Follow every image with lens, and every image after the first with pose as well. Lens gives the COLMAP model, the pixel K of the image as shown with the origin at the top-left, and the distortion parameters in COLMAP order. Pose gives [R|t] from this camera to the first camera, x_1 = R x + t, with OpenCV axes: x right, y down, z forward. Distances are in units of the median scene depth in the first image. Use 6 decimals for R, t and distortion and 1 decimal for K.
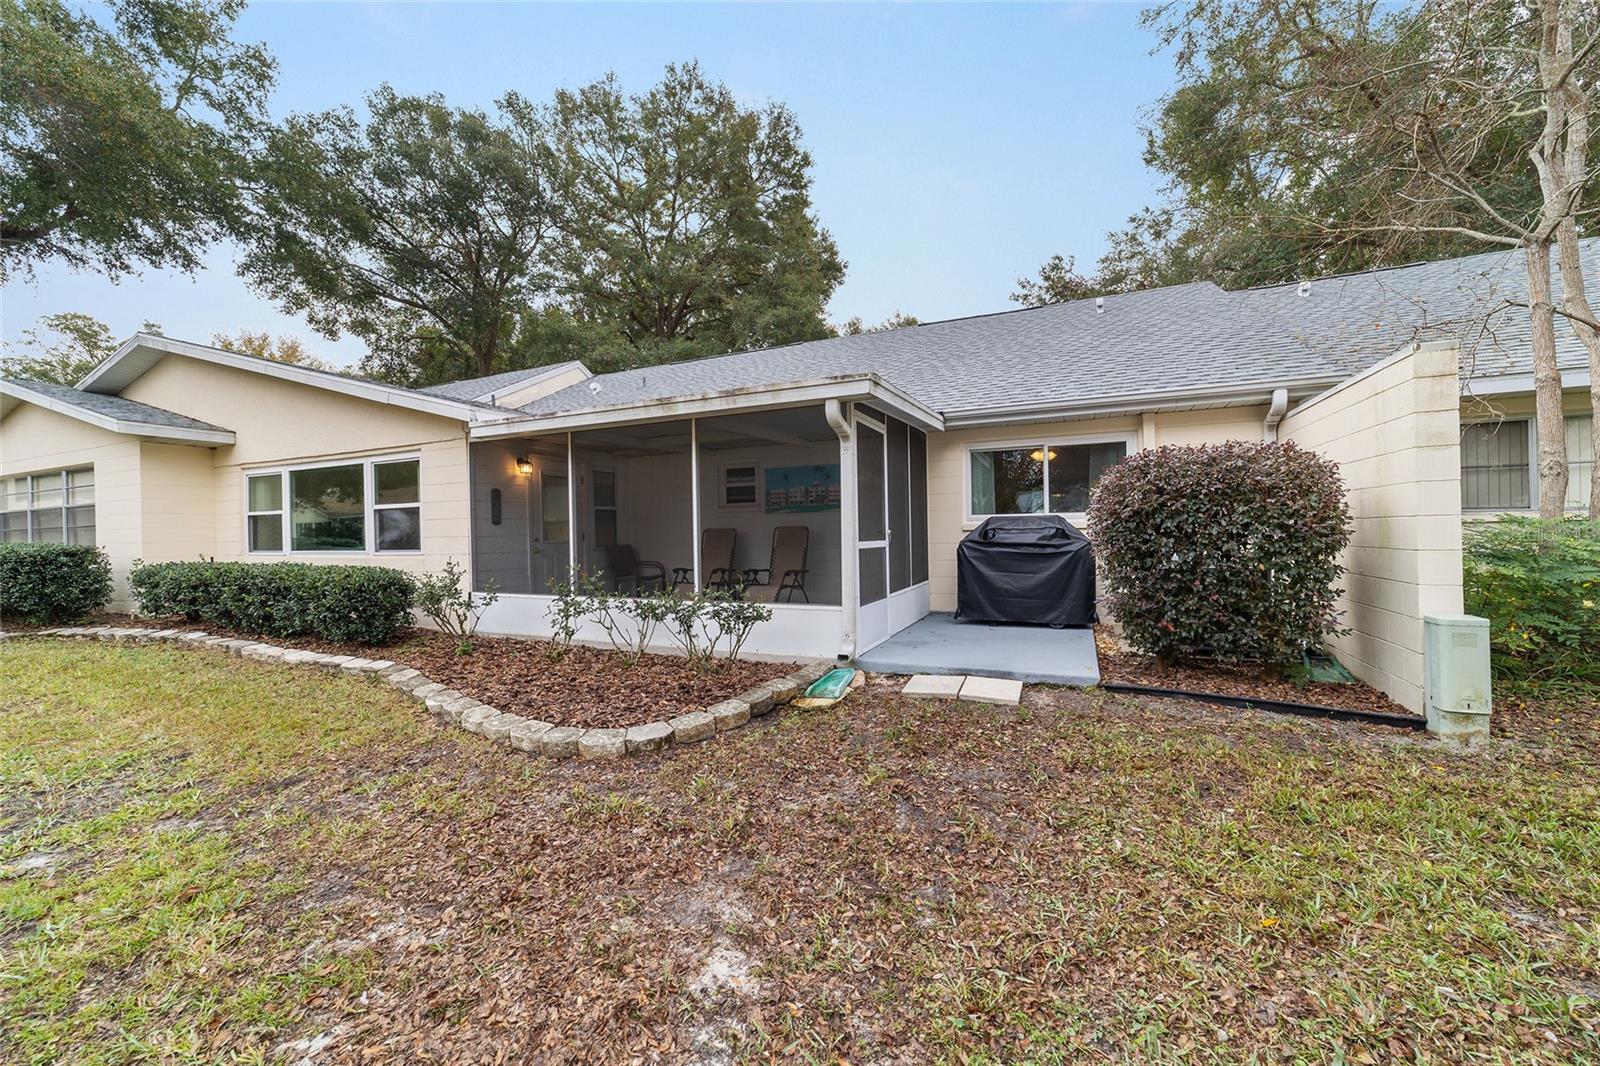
lens RADIAL K [[626.5, 0, 795.7], [0, 626.5, 521.6], [0, 0, 1]] dist [-0.017480, 0.005962]
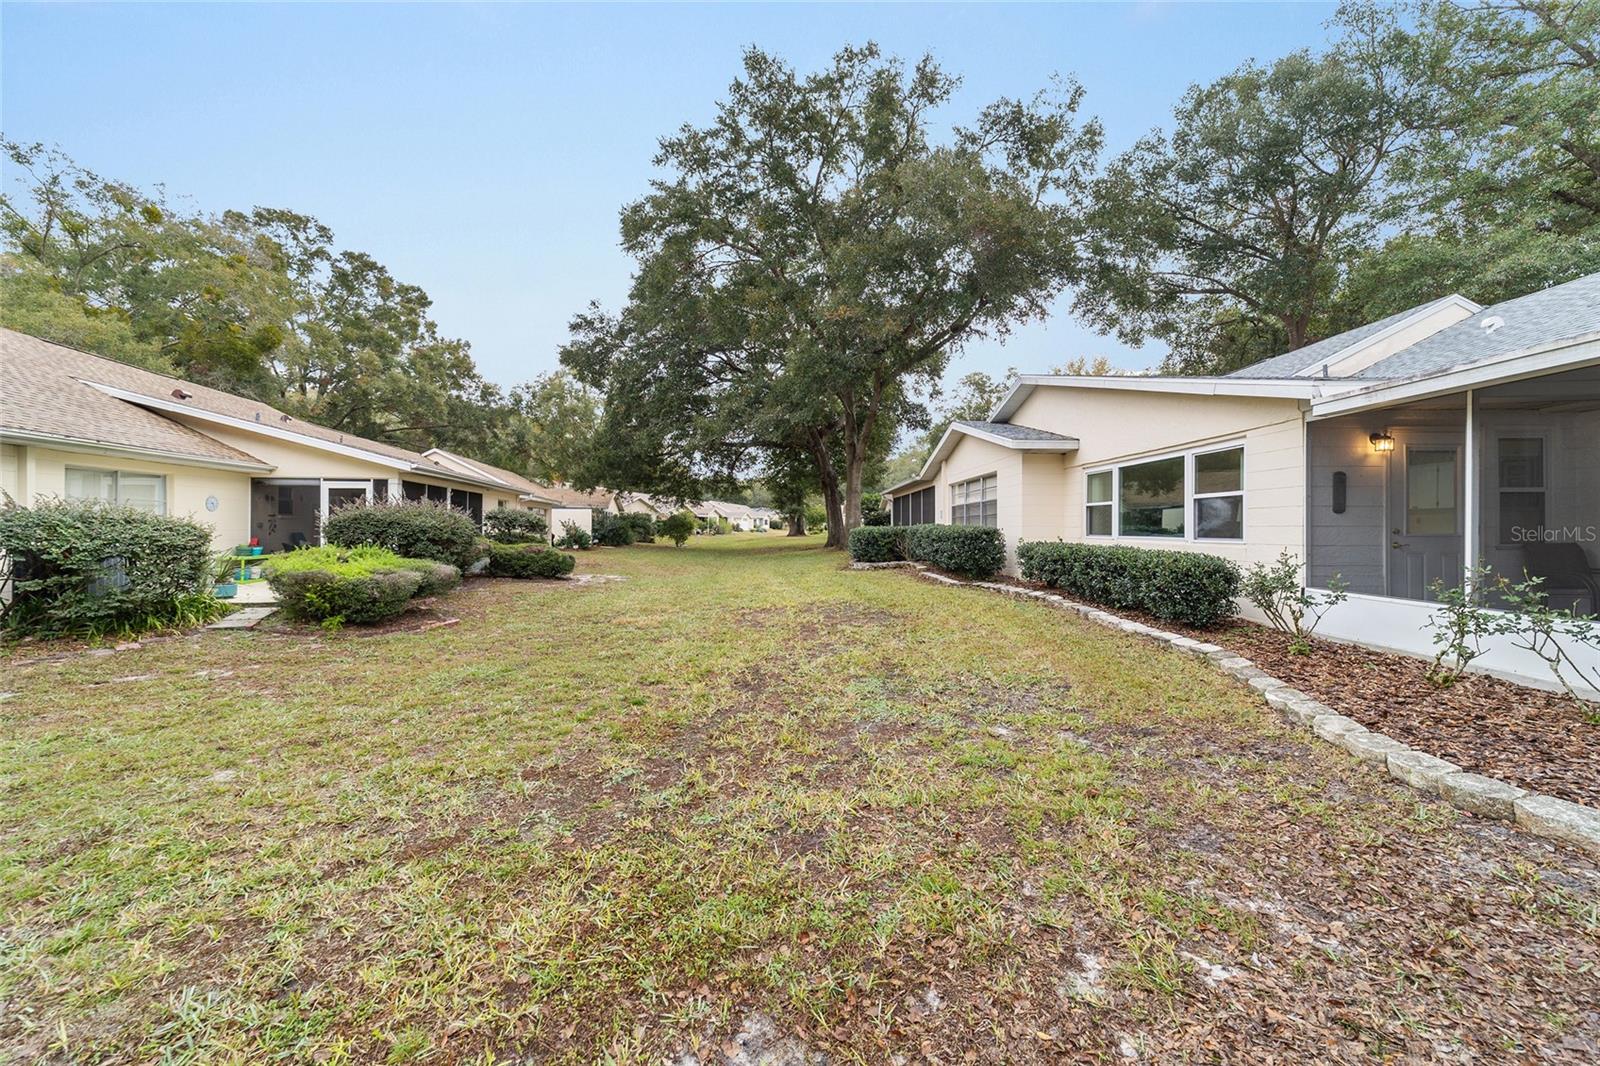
lens RADIAL K [[612.9, 0, 796.2], [0, 612.9, 520.1], [0, 0, 1]] dist [-0.015579, 0.007553]
pose [[0.417364, 0.008627, -0.908698, -0.023523], [0.004331, 0.999925, 0.011483, 0.001563], [0.908729, -0.008728, 0.417295, -0.037386]]
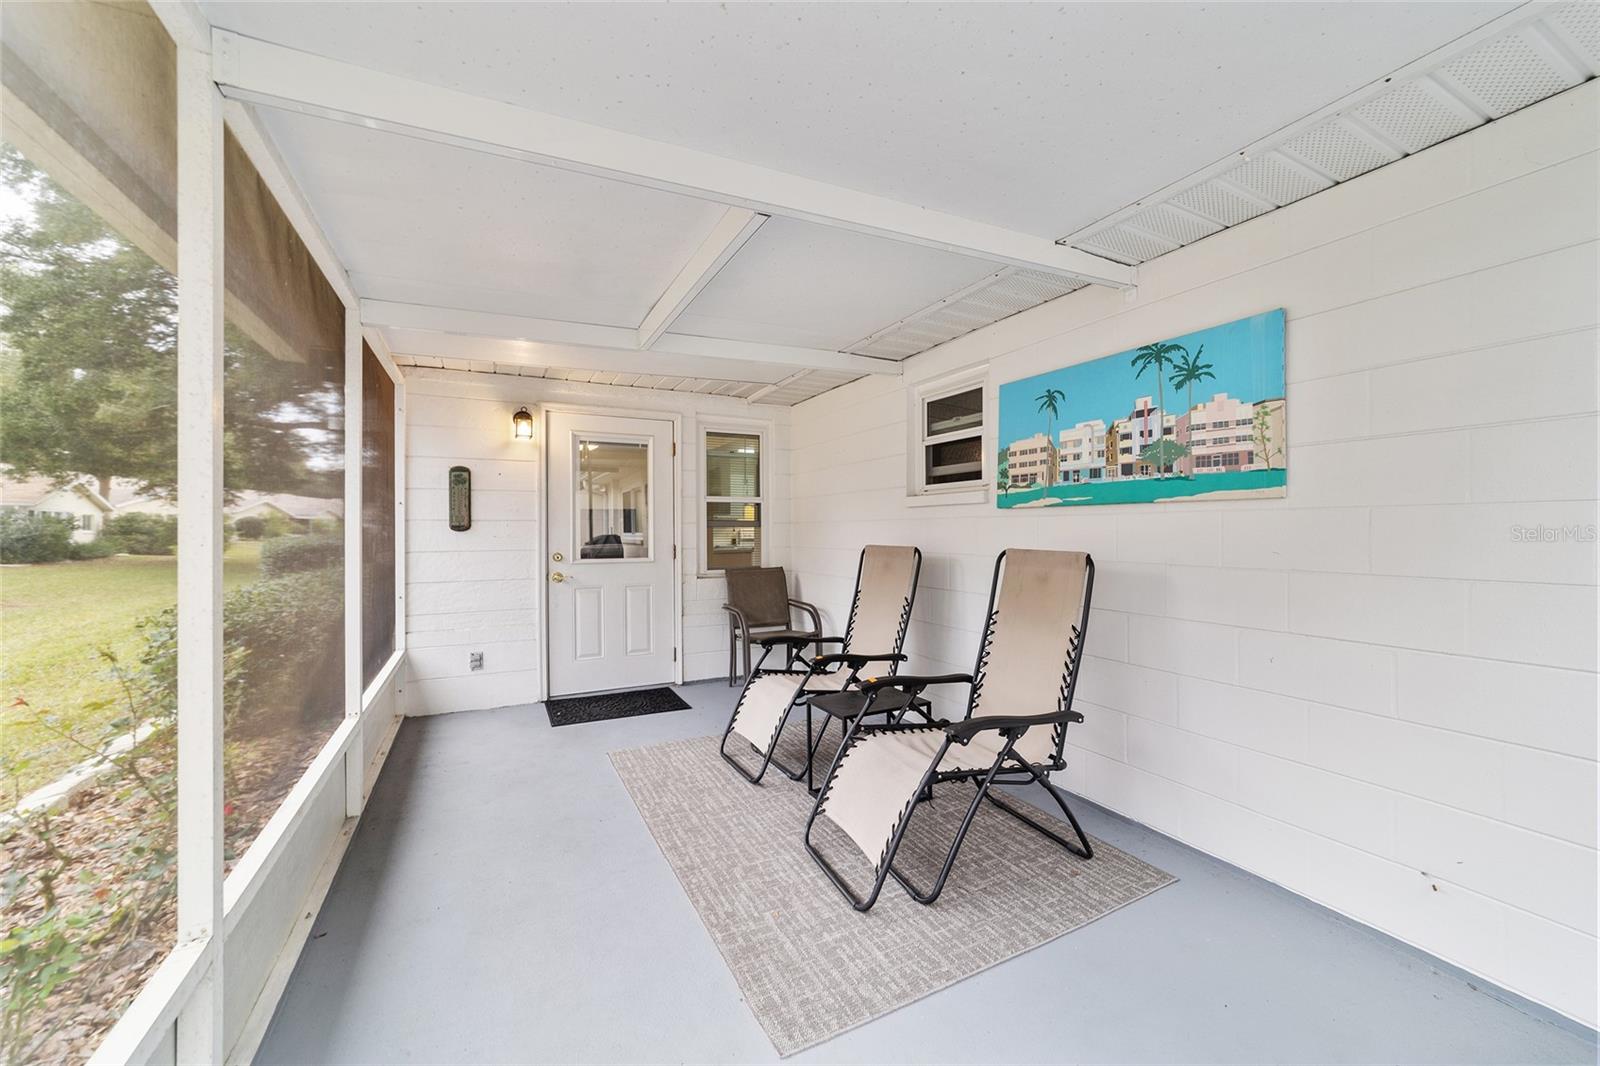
lens RADIAL K [[612.9, 0, 796.2], [0, 612.9, 520.1], [0, 0, 1]] dist [-0.015579, 0.007553]
pose [[0.789703, 0.008851, -0.613426, 0.081782], [-0.007708, 0.999960, 0.004506, -0.008019], [0.613441, 0.001170, 0.789740, 0.709256]]
